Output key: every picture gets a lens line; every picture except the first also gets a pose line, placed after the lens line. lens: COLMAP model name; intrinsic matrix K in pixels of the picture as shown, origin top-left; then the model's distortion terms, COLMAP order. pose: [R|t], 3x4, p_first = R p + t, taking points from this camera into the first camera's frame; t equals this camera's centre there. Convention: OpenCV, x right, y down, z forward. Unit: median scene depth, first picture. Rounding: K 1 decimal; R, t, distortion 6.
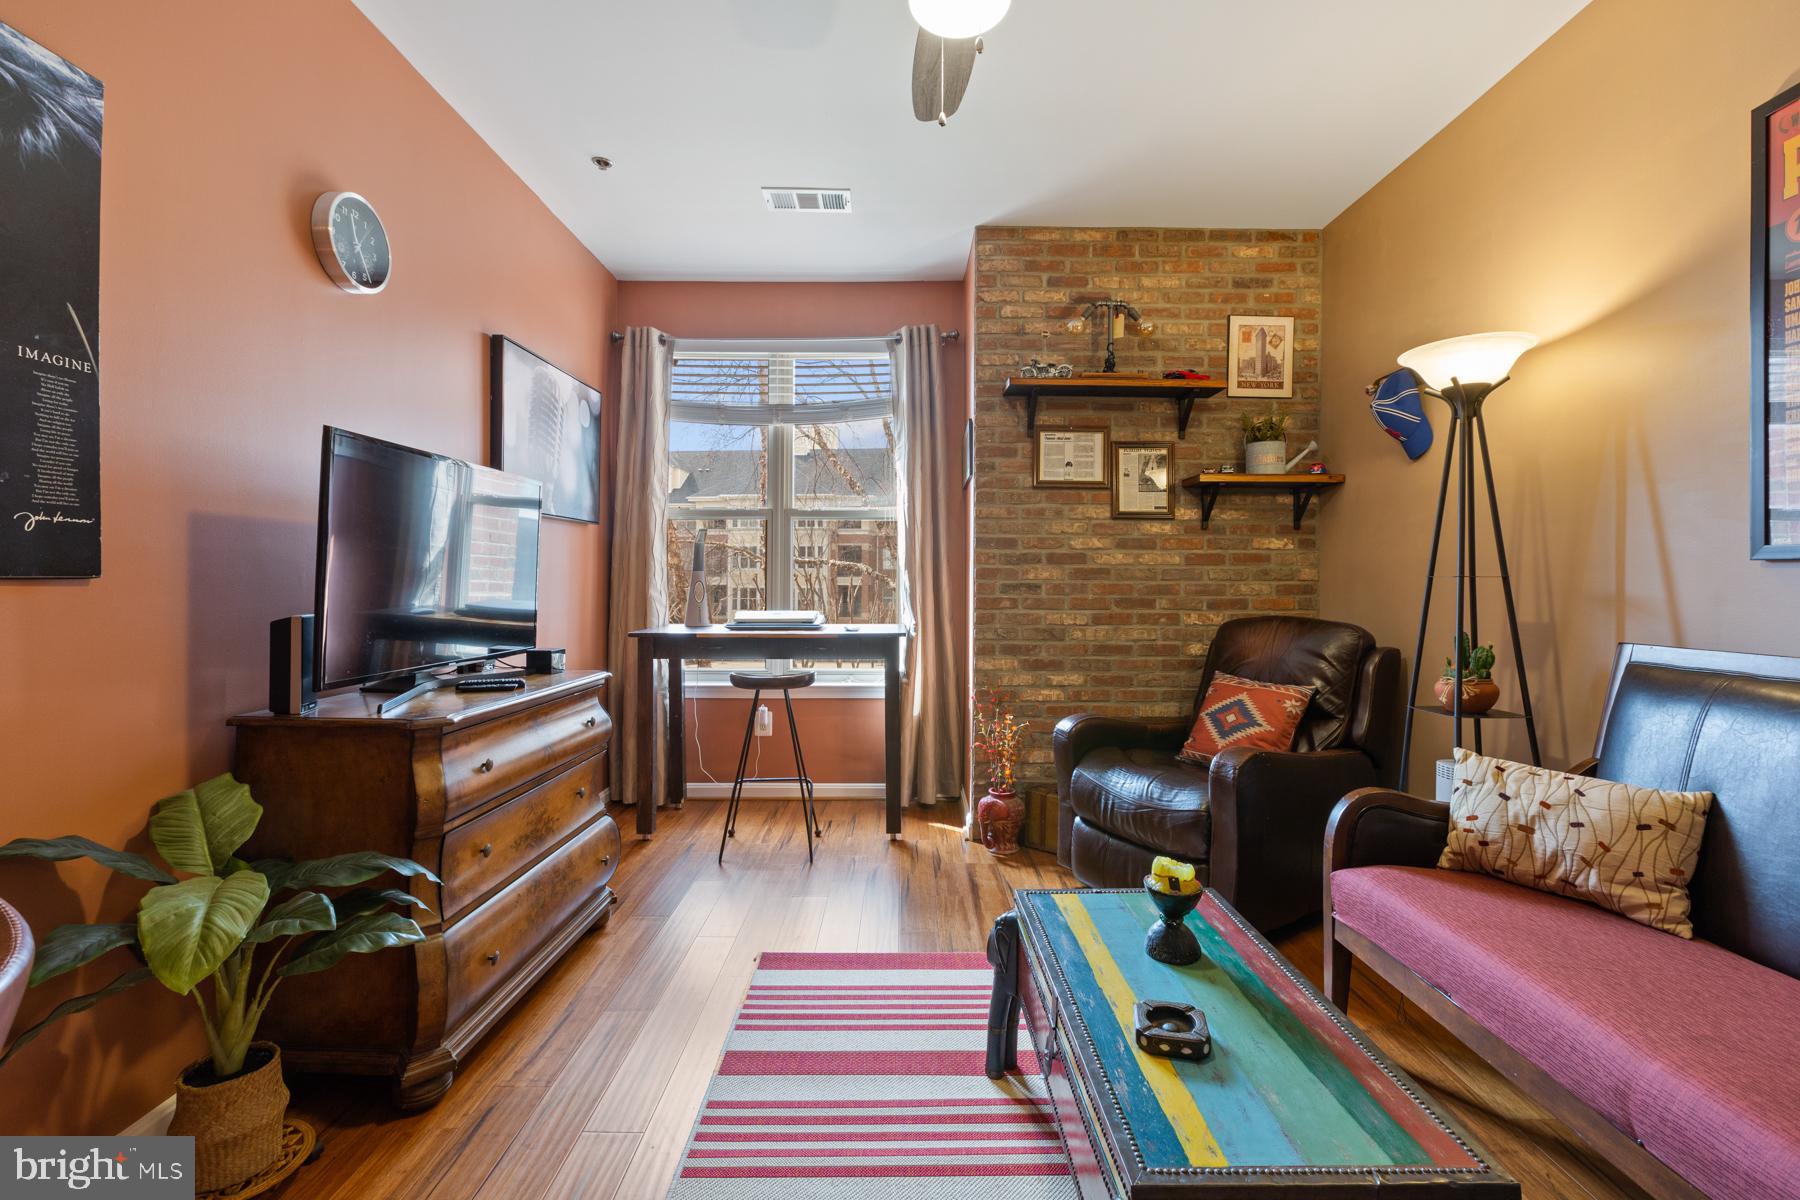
lens RADIAL K [[804.2, 0, 898.2], [0, 804.2, 574.6], [0, 0, 1]] dist [-0.000617, 0.000107]
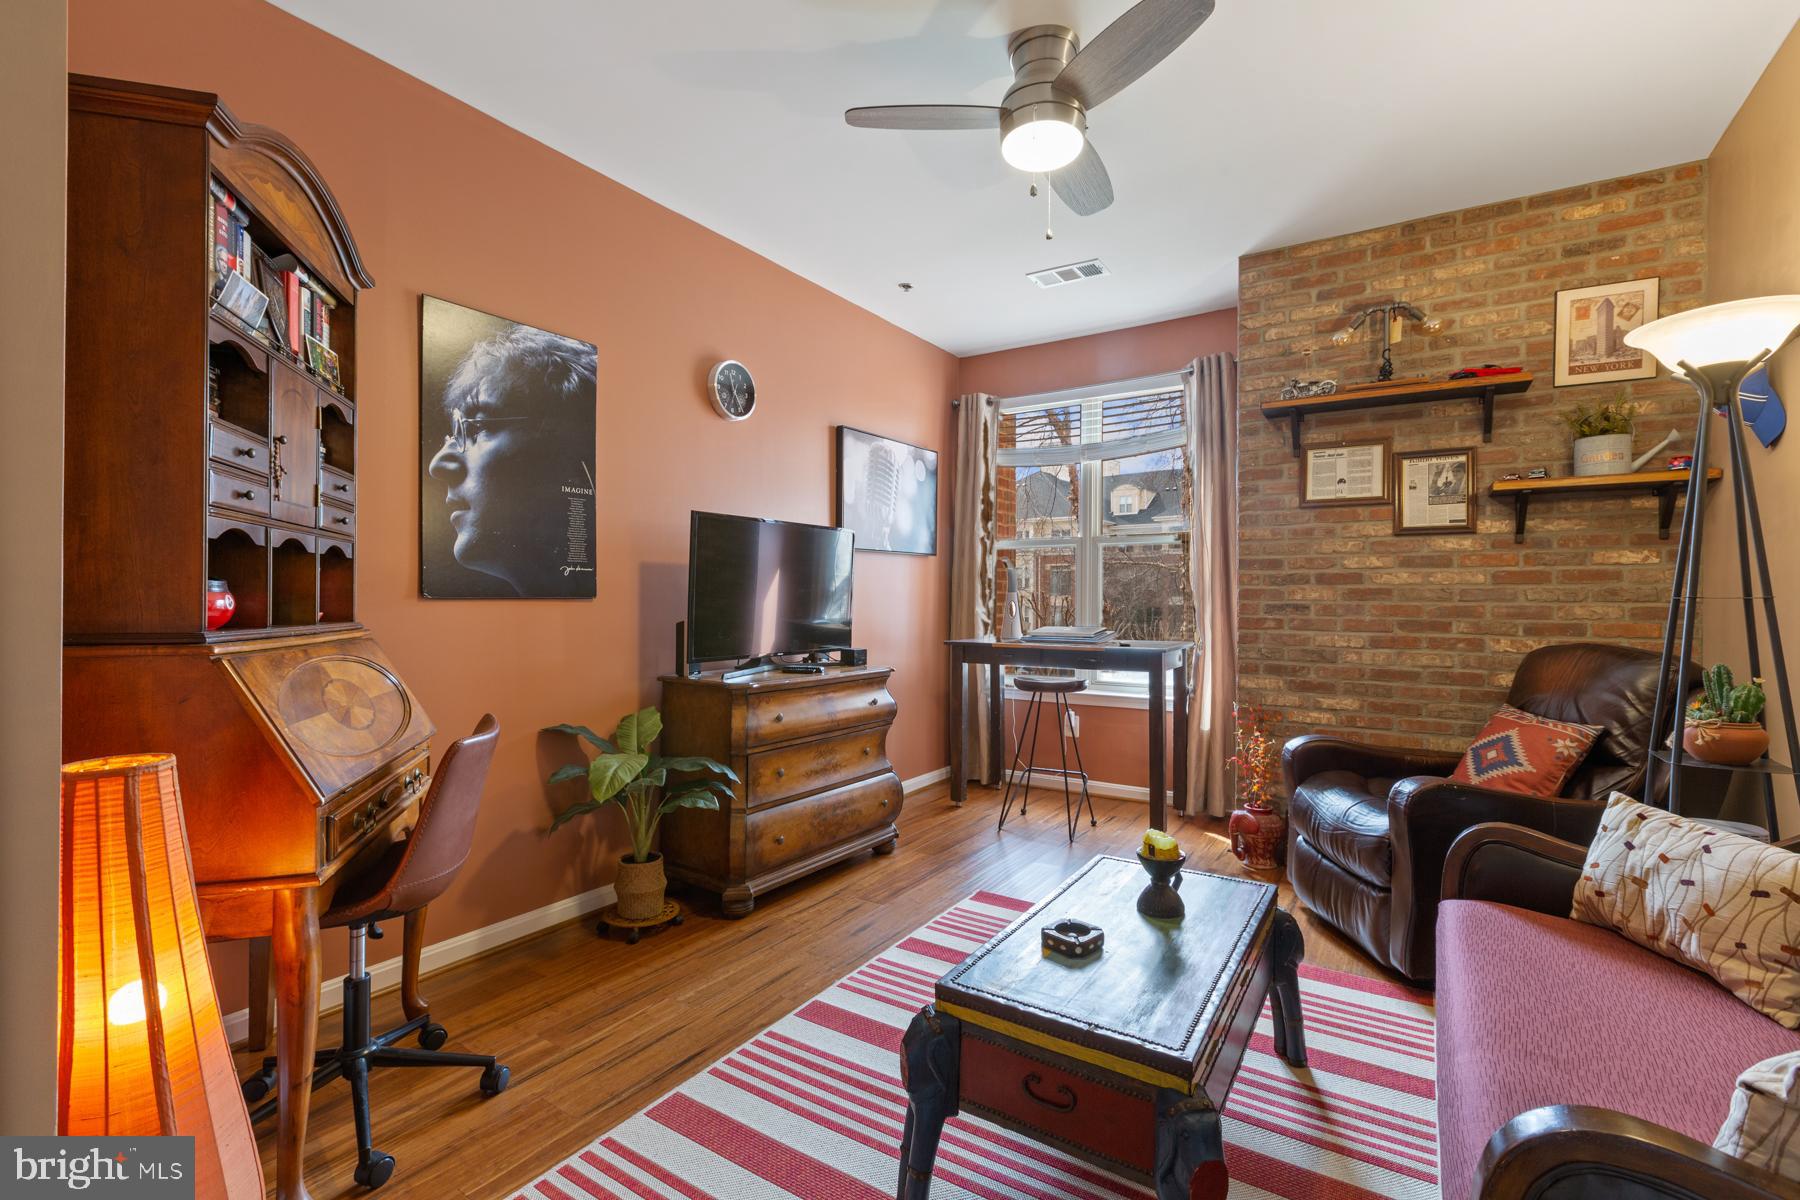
lens RADIAL K [[799.9, 0, 898.7], [0, 799.9, 595.1], [0, 0, 1]] dist [-0.000628, -0.000597]
pose [[0.834223, -0.001212, -0.551426, 0.297932], [0.001602, 0.999999, 0.000225, -0.001132], [0.551425, -0.001071, 0.834224, -0.095218]]
